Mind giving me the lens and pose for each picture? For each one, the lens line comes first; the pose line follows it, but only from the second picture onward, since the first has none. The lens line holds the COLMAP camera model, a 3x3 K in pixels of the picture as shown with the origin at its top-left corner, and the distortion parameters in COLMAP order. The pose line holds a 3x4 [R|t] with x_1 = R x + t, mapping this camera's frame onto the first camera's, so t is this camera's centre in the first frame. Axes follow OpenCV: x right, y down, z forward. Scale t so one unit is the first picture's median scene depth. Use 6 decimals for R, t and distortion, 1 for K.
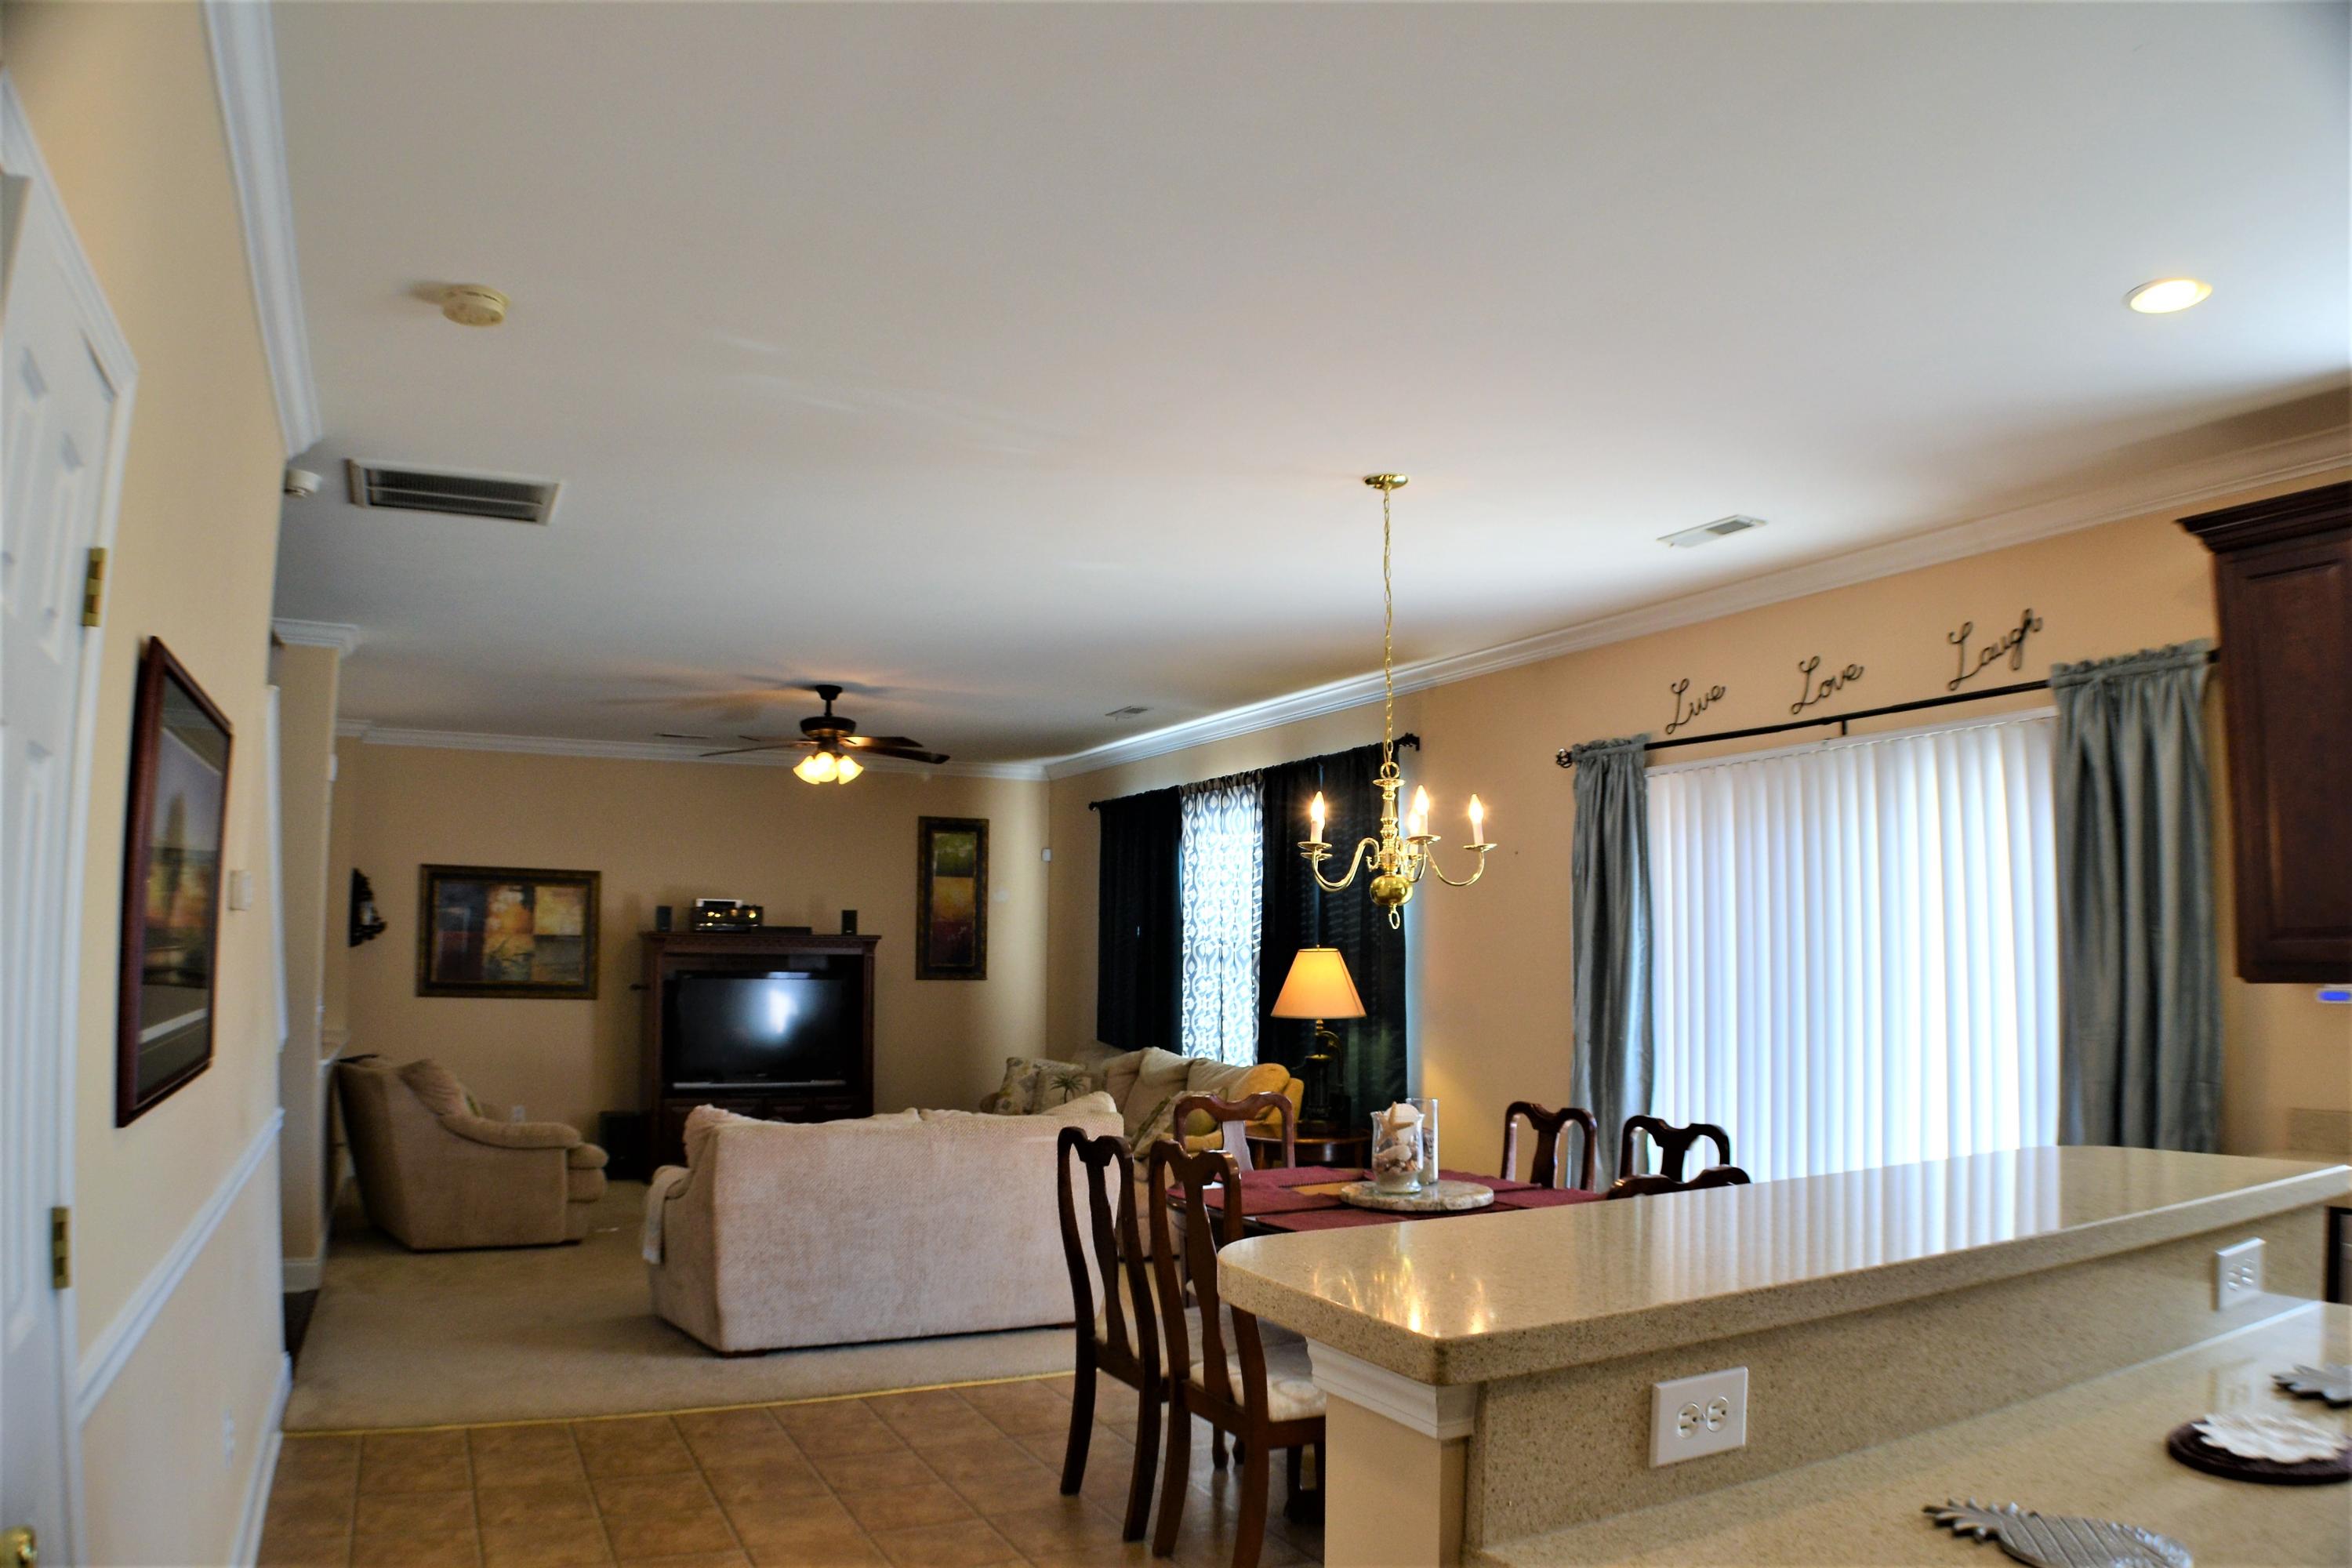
lens RADIAL K [[1536.2, 0, 1176.0], [0, 1536.2, 784.0], [0, 0, 1]] dist [-0.188456, 0.033221]
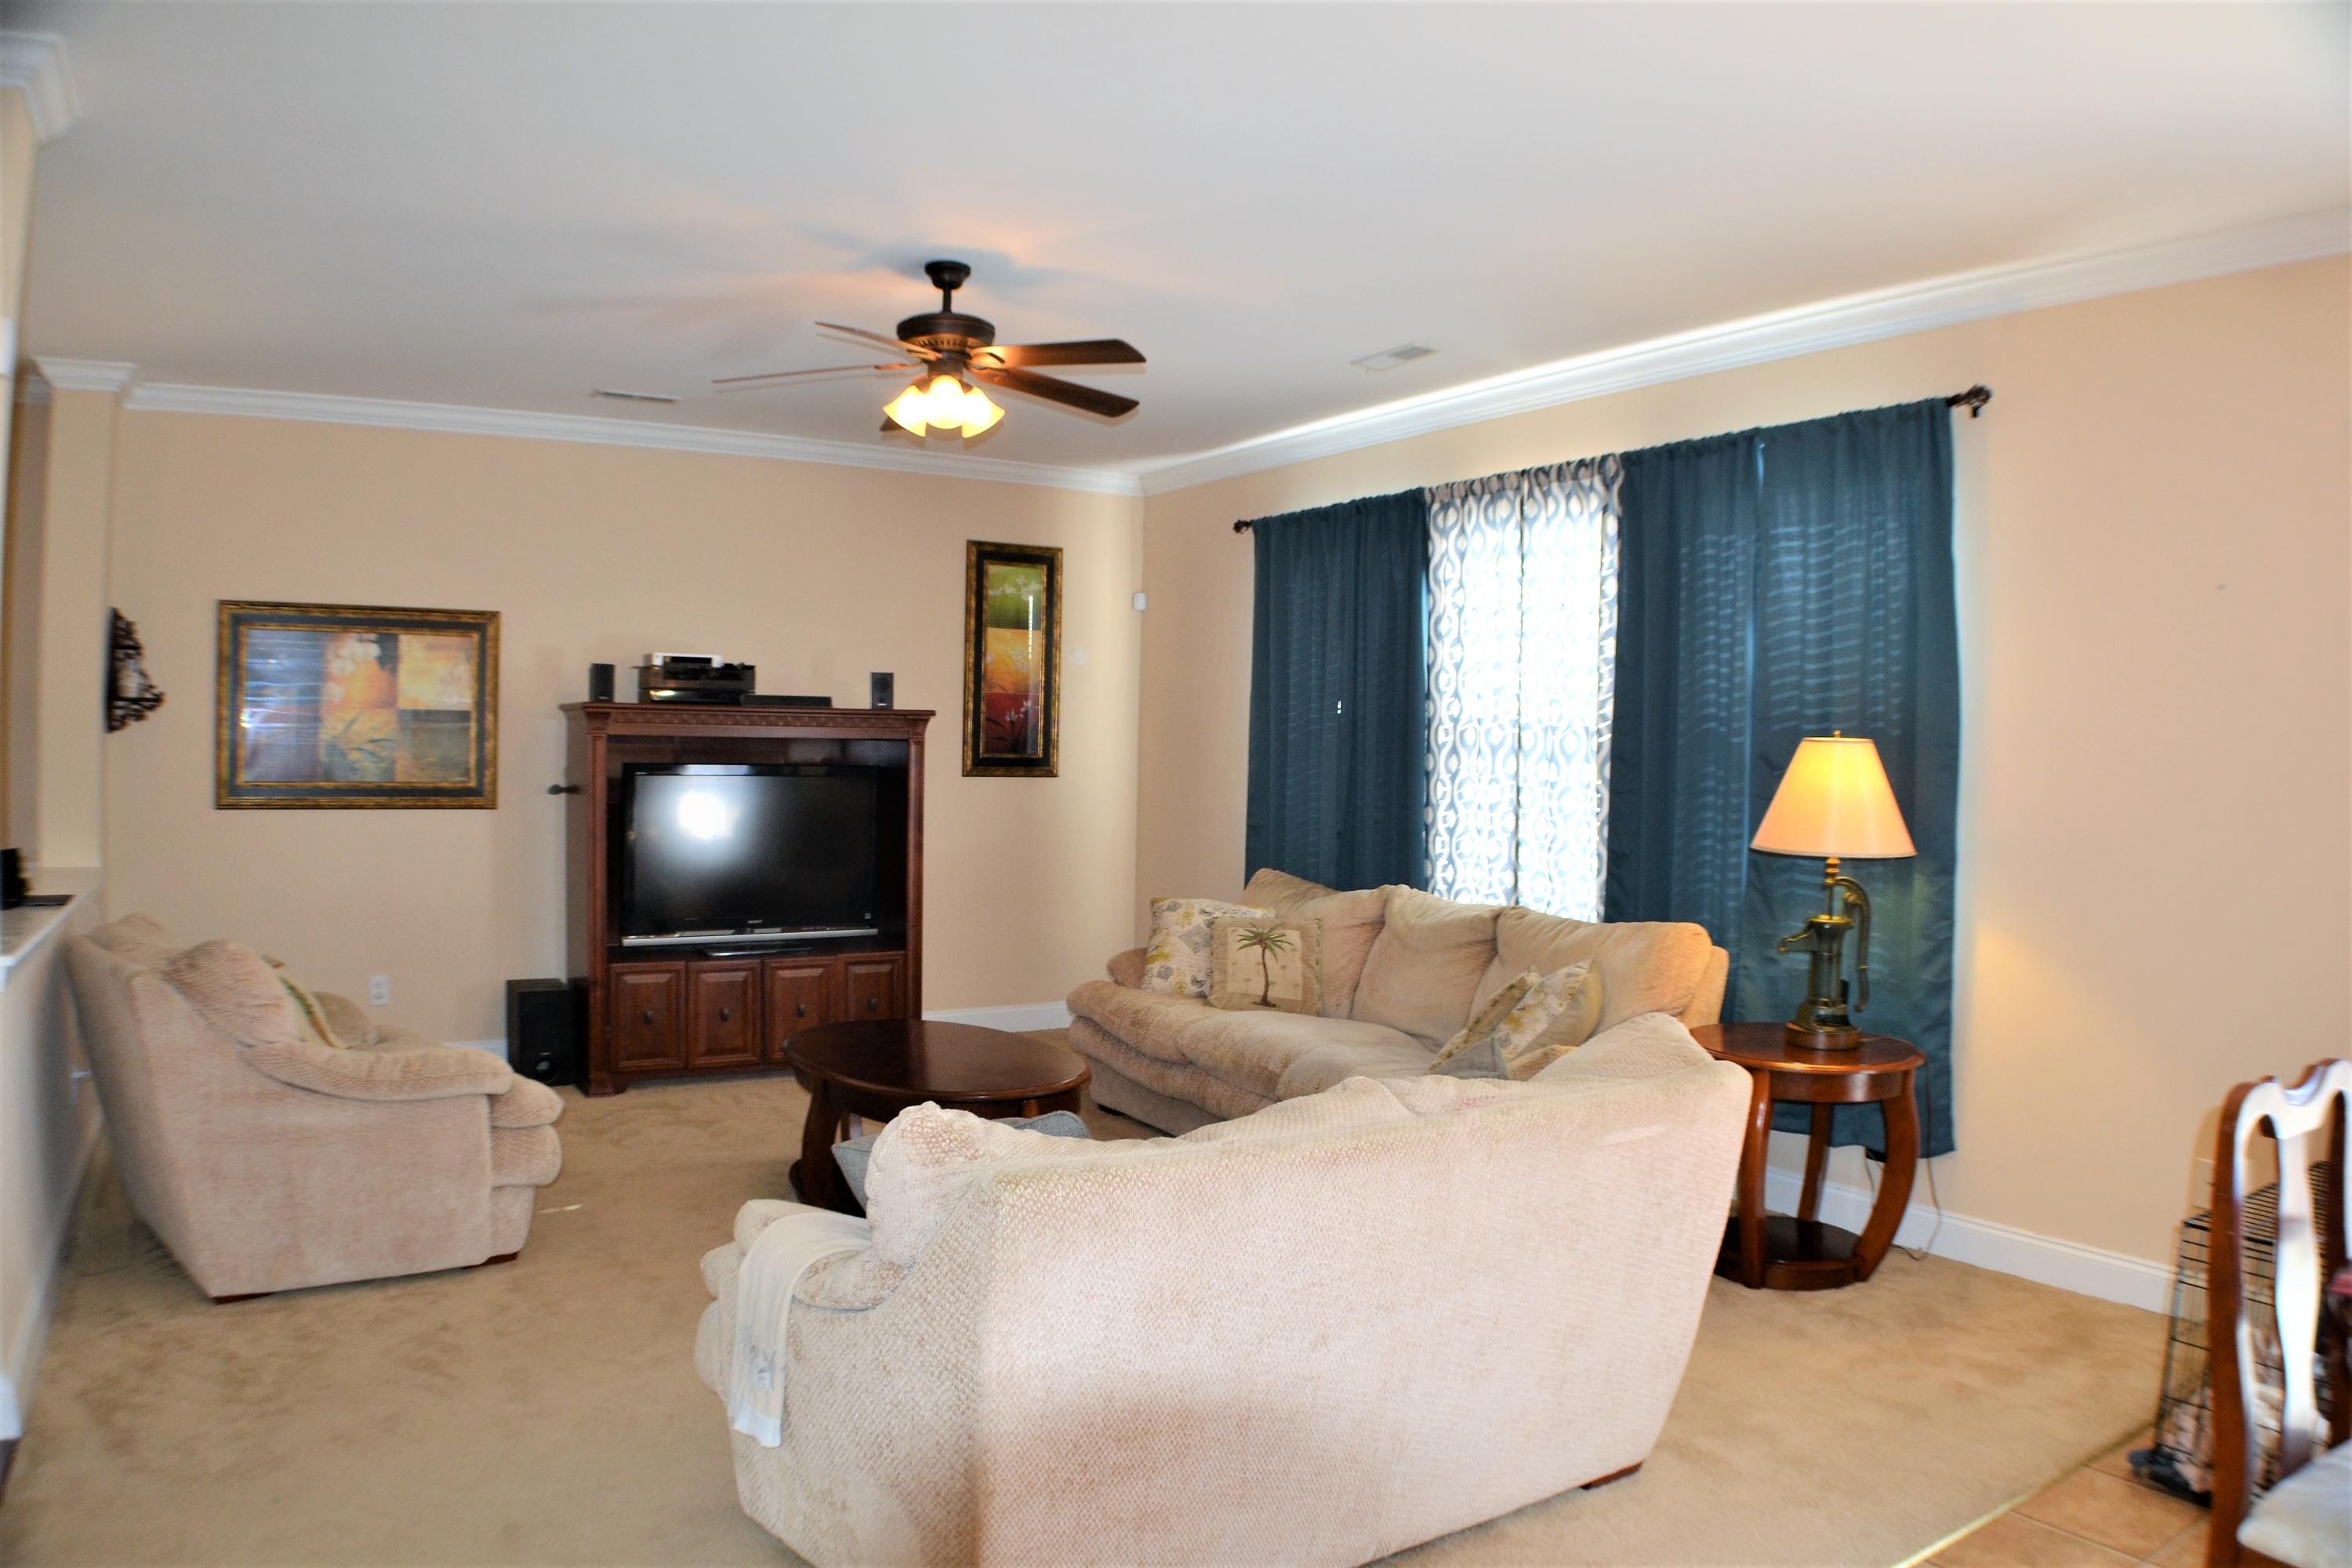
lens RADIAL K [[1536.2, 0, 1176.0], [0, 1536.2, 784.0], [0, 0, 1]] dist [-0.188456, 0.033221]
pose [[0.994990, 0.011625, 0.099296, -0.172376], [-0.024793, 0.990881, 0.132437, 0.044816], [-0.096851, -0.134235, 0.986205, 0.366281]]
